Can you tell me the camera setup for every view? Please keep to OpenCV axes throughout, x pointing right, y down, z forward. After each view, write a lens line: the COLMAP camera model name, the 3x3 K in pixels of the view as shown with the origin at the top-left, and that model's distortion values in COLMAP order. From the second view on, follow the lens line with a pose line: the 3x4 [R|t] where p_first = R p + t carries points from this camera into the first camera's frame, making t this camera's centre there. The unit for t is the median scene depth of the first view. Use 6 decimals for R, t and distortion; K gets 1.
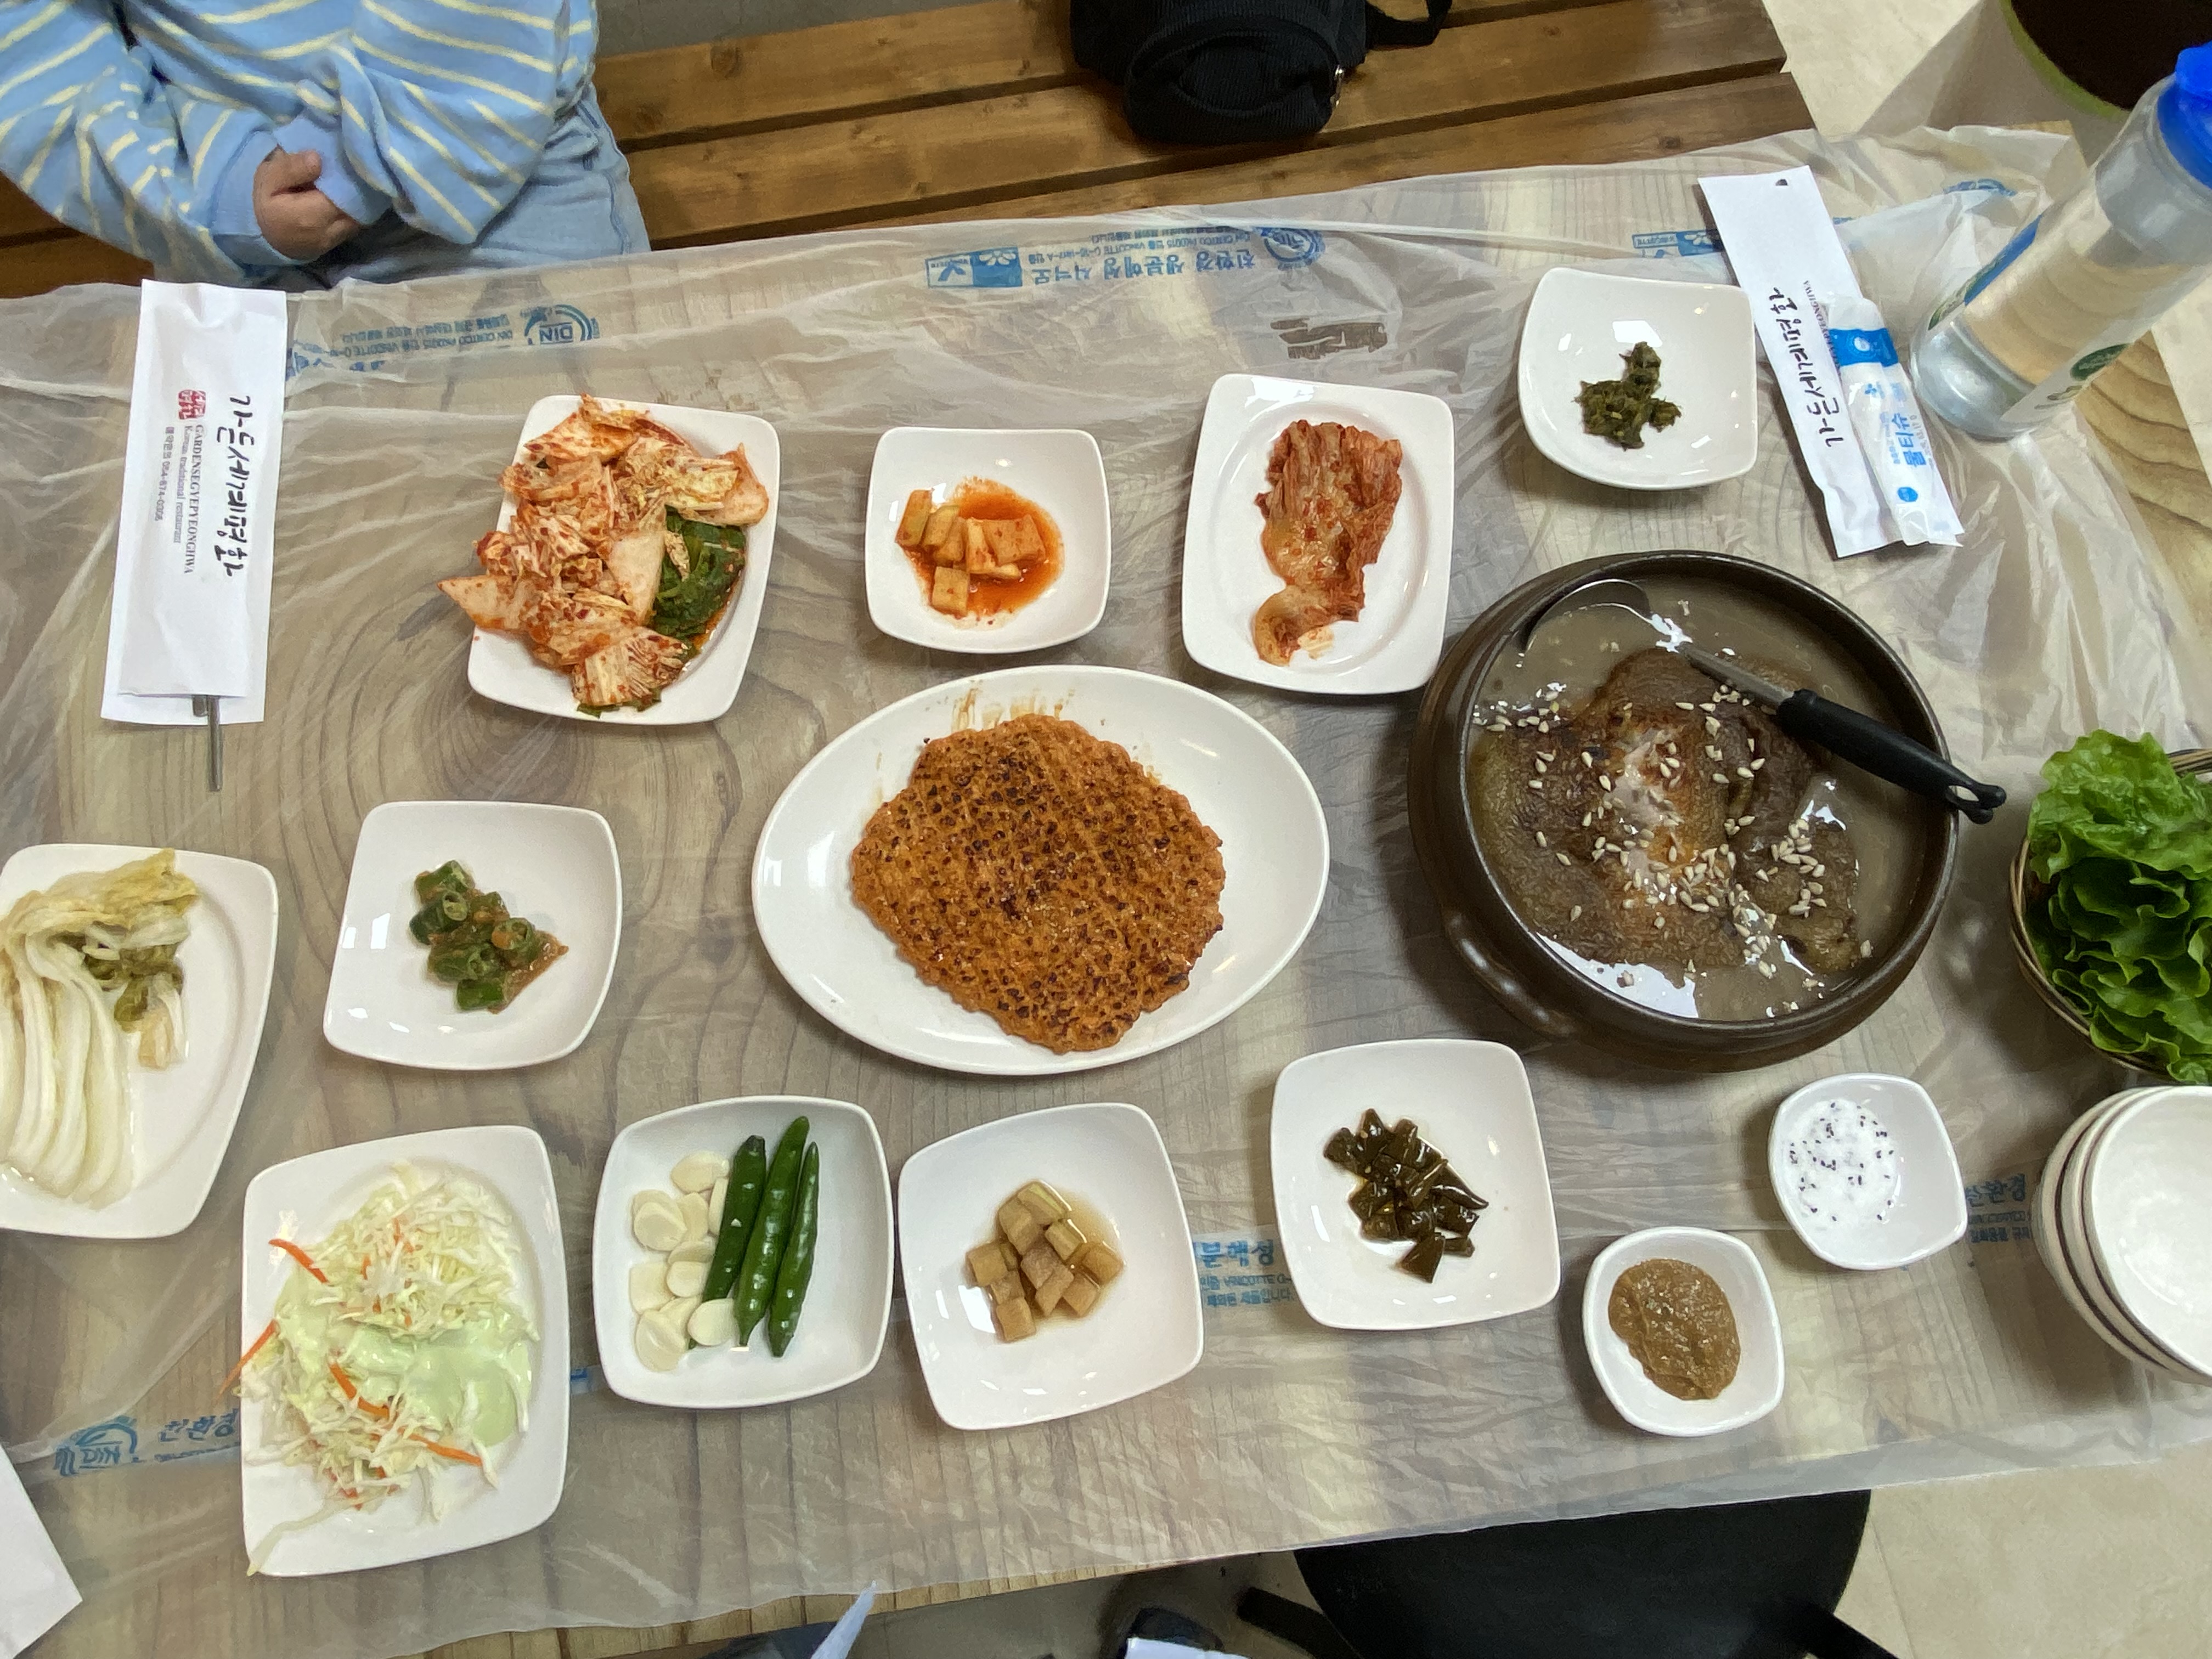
lens RADIAL K [[1303.5, 0, 1116.3], [0, 1303.5, 842.5], [0, 0, 1]] dist [-0.002875, -0.001414]
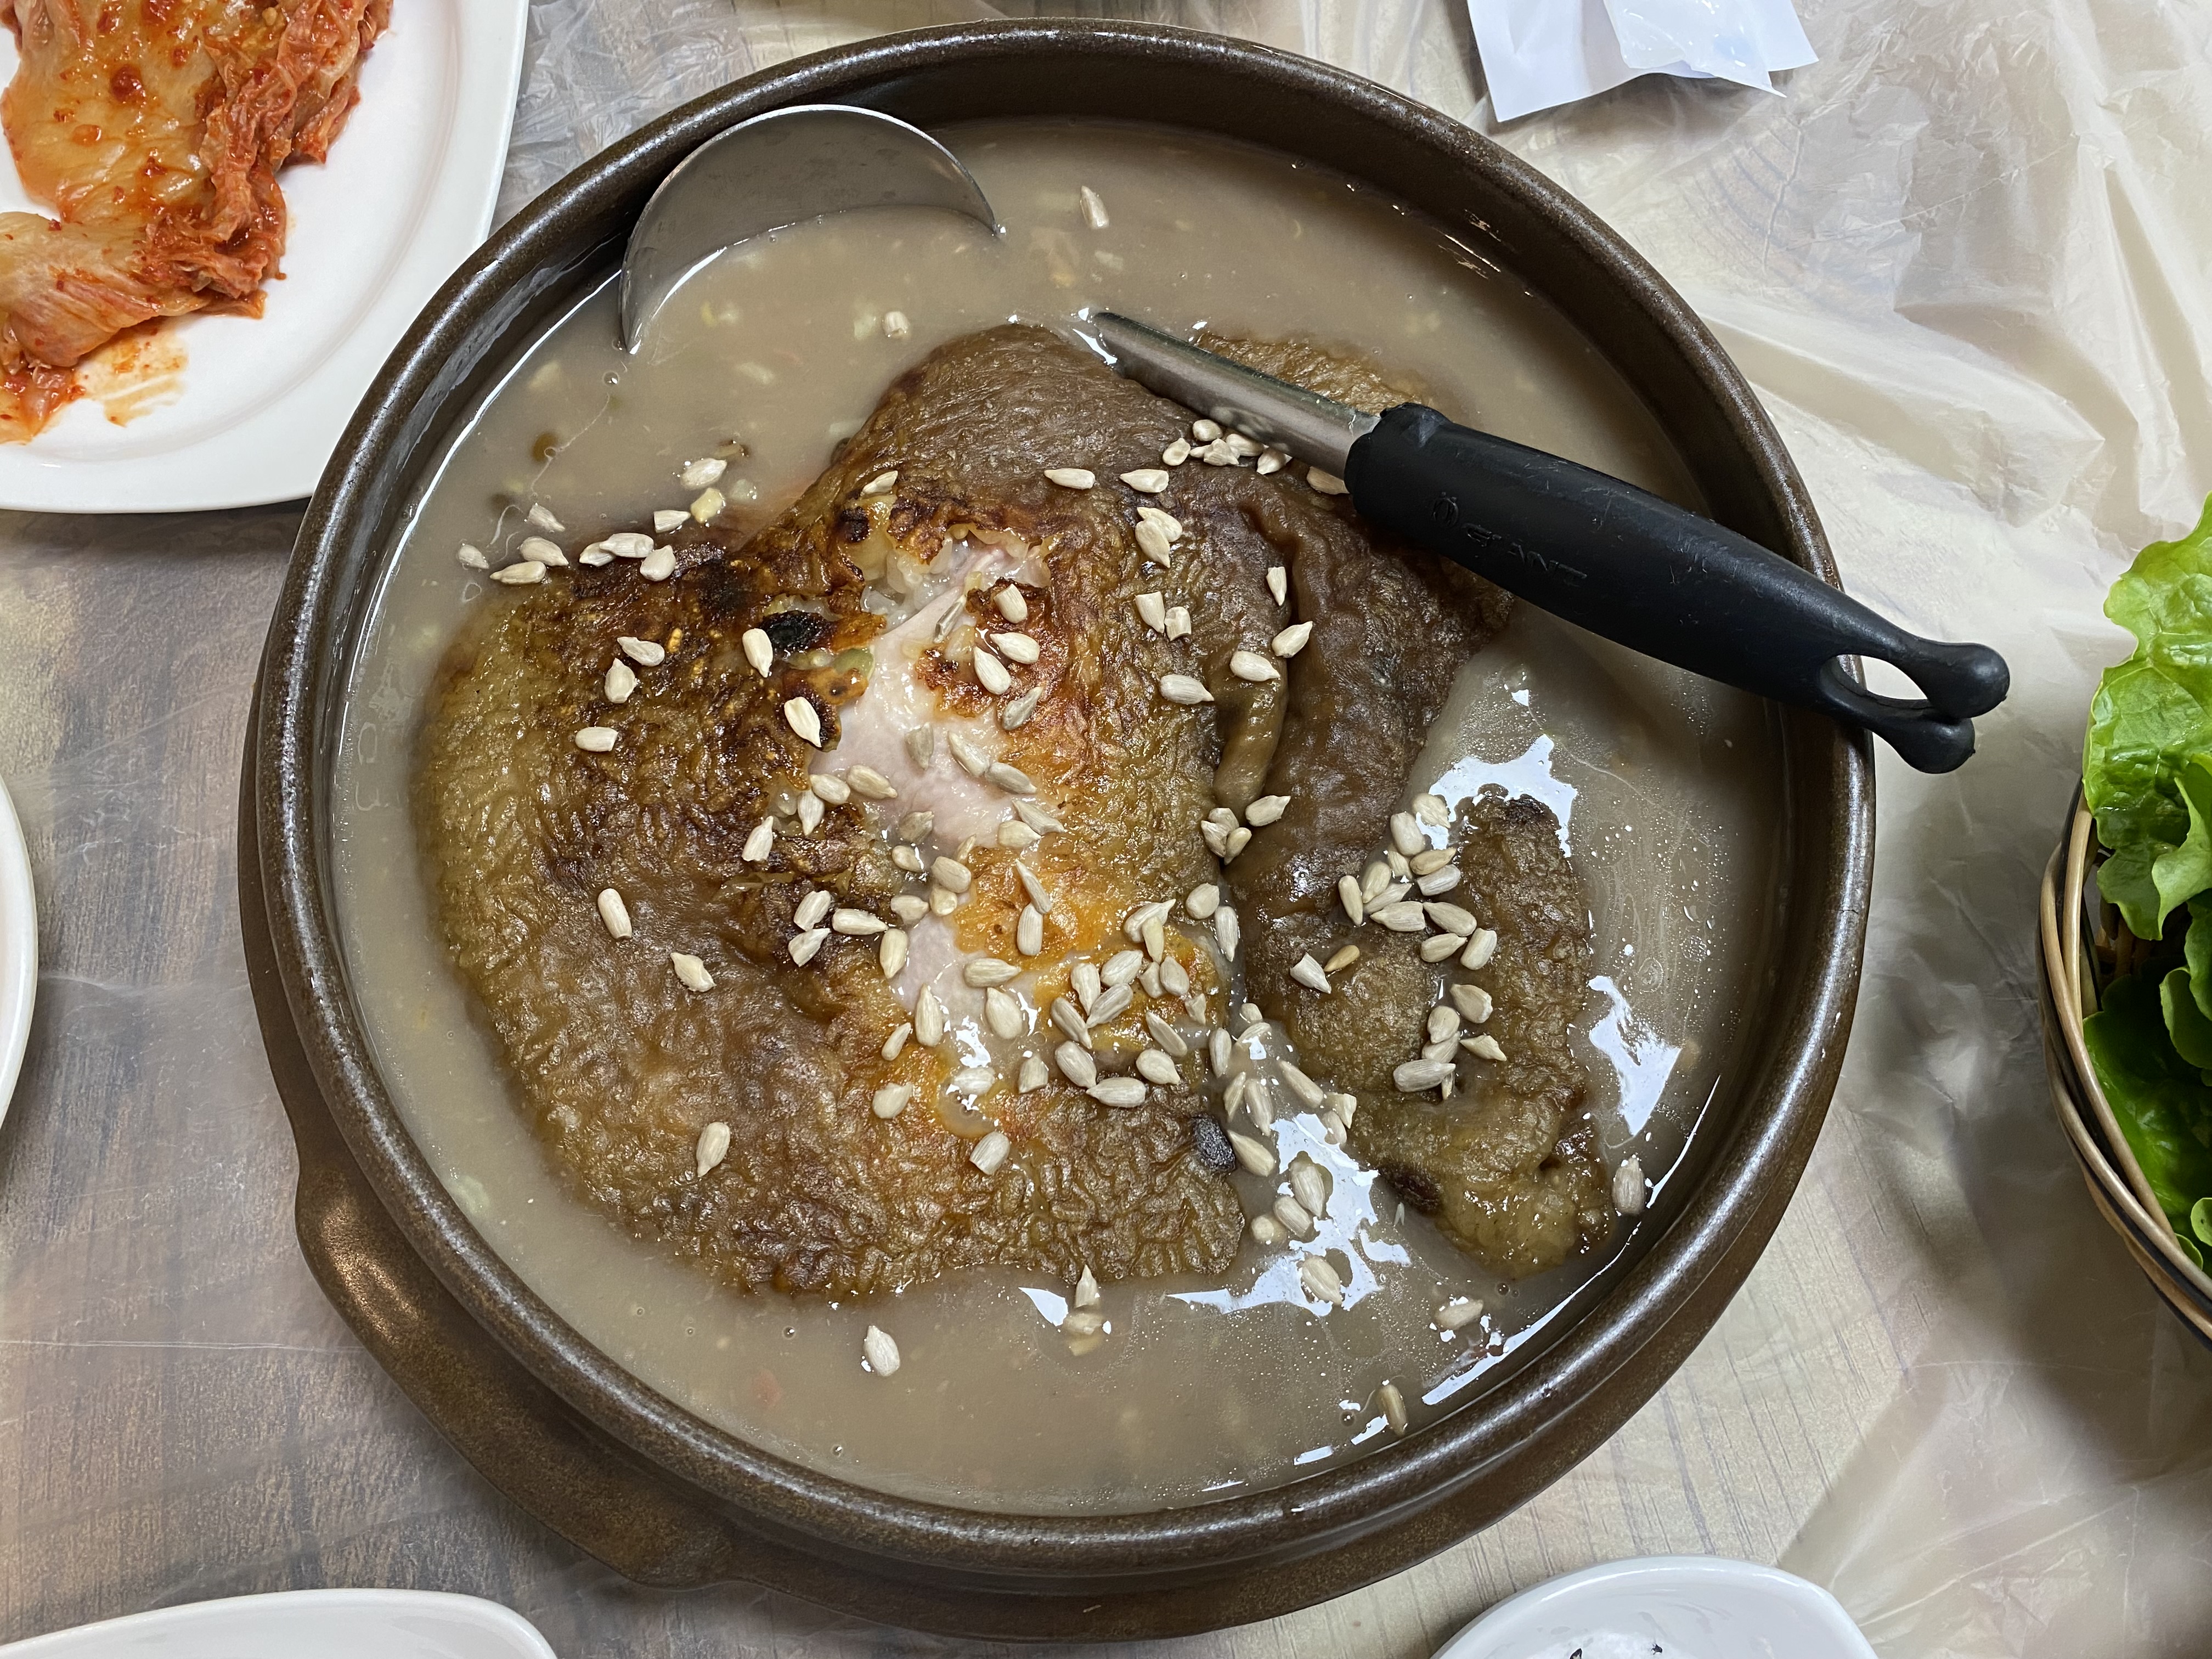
lens RADIAL K [[1663.3, 0, 1103.3], [0, 1663.3, 836.8], [0, 0, 1]] dist [0.049158, -0.020790]
pose [[0.993499, -0.068045, 0.091268, 0.392131], [0.069575, 0.997483, -0.013682, -0.006736], [-0.090108, 0.019943, 0.995732, 0.566188]]
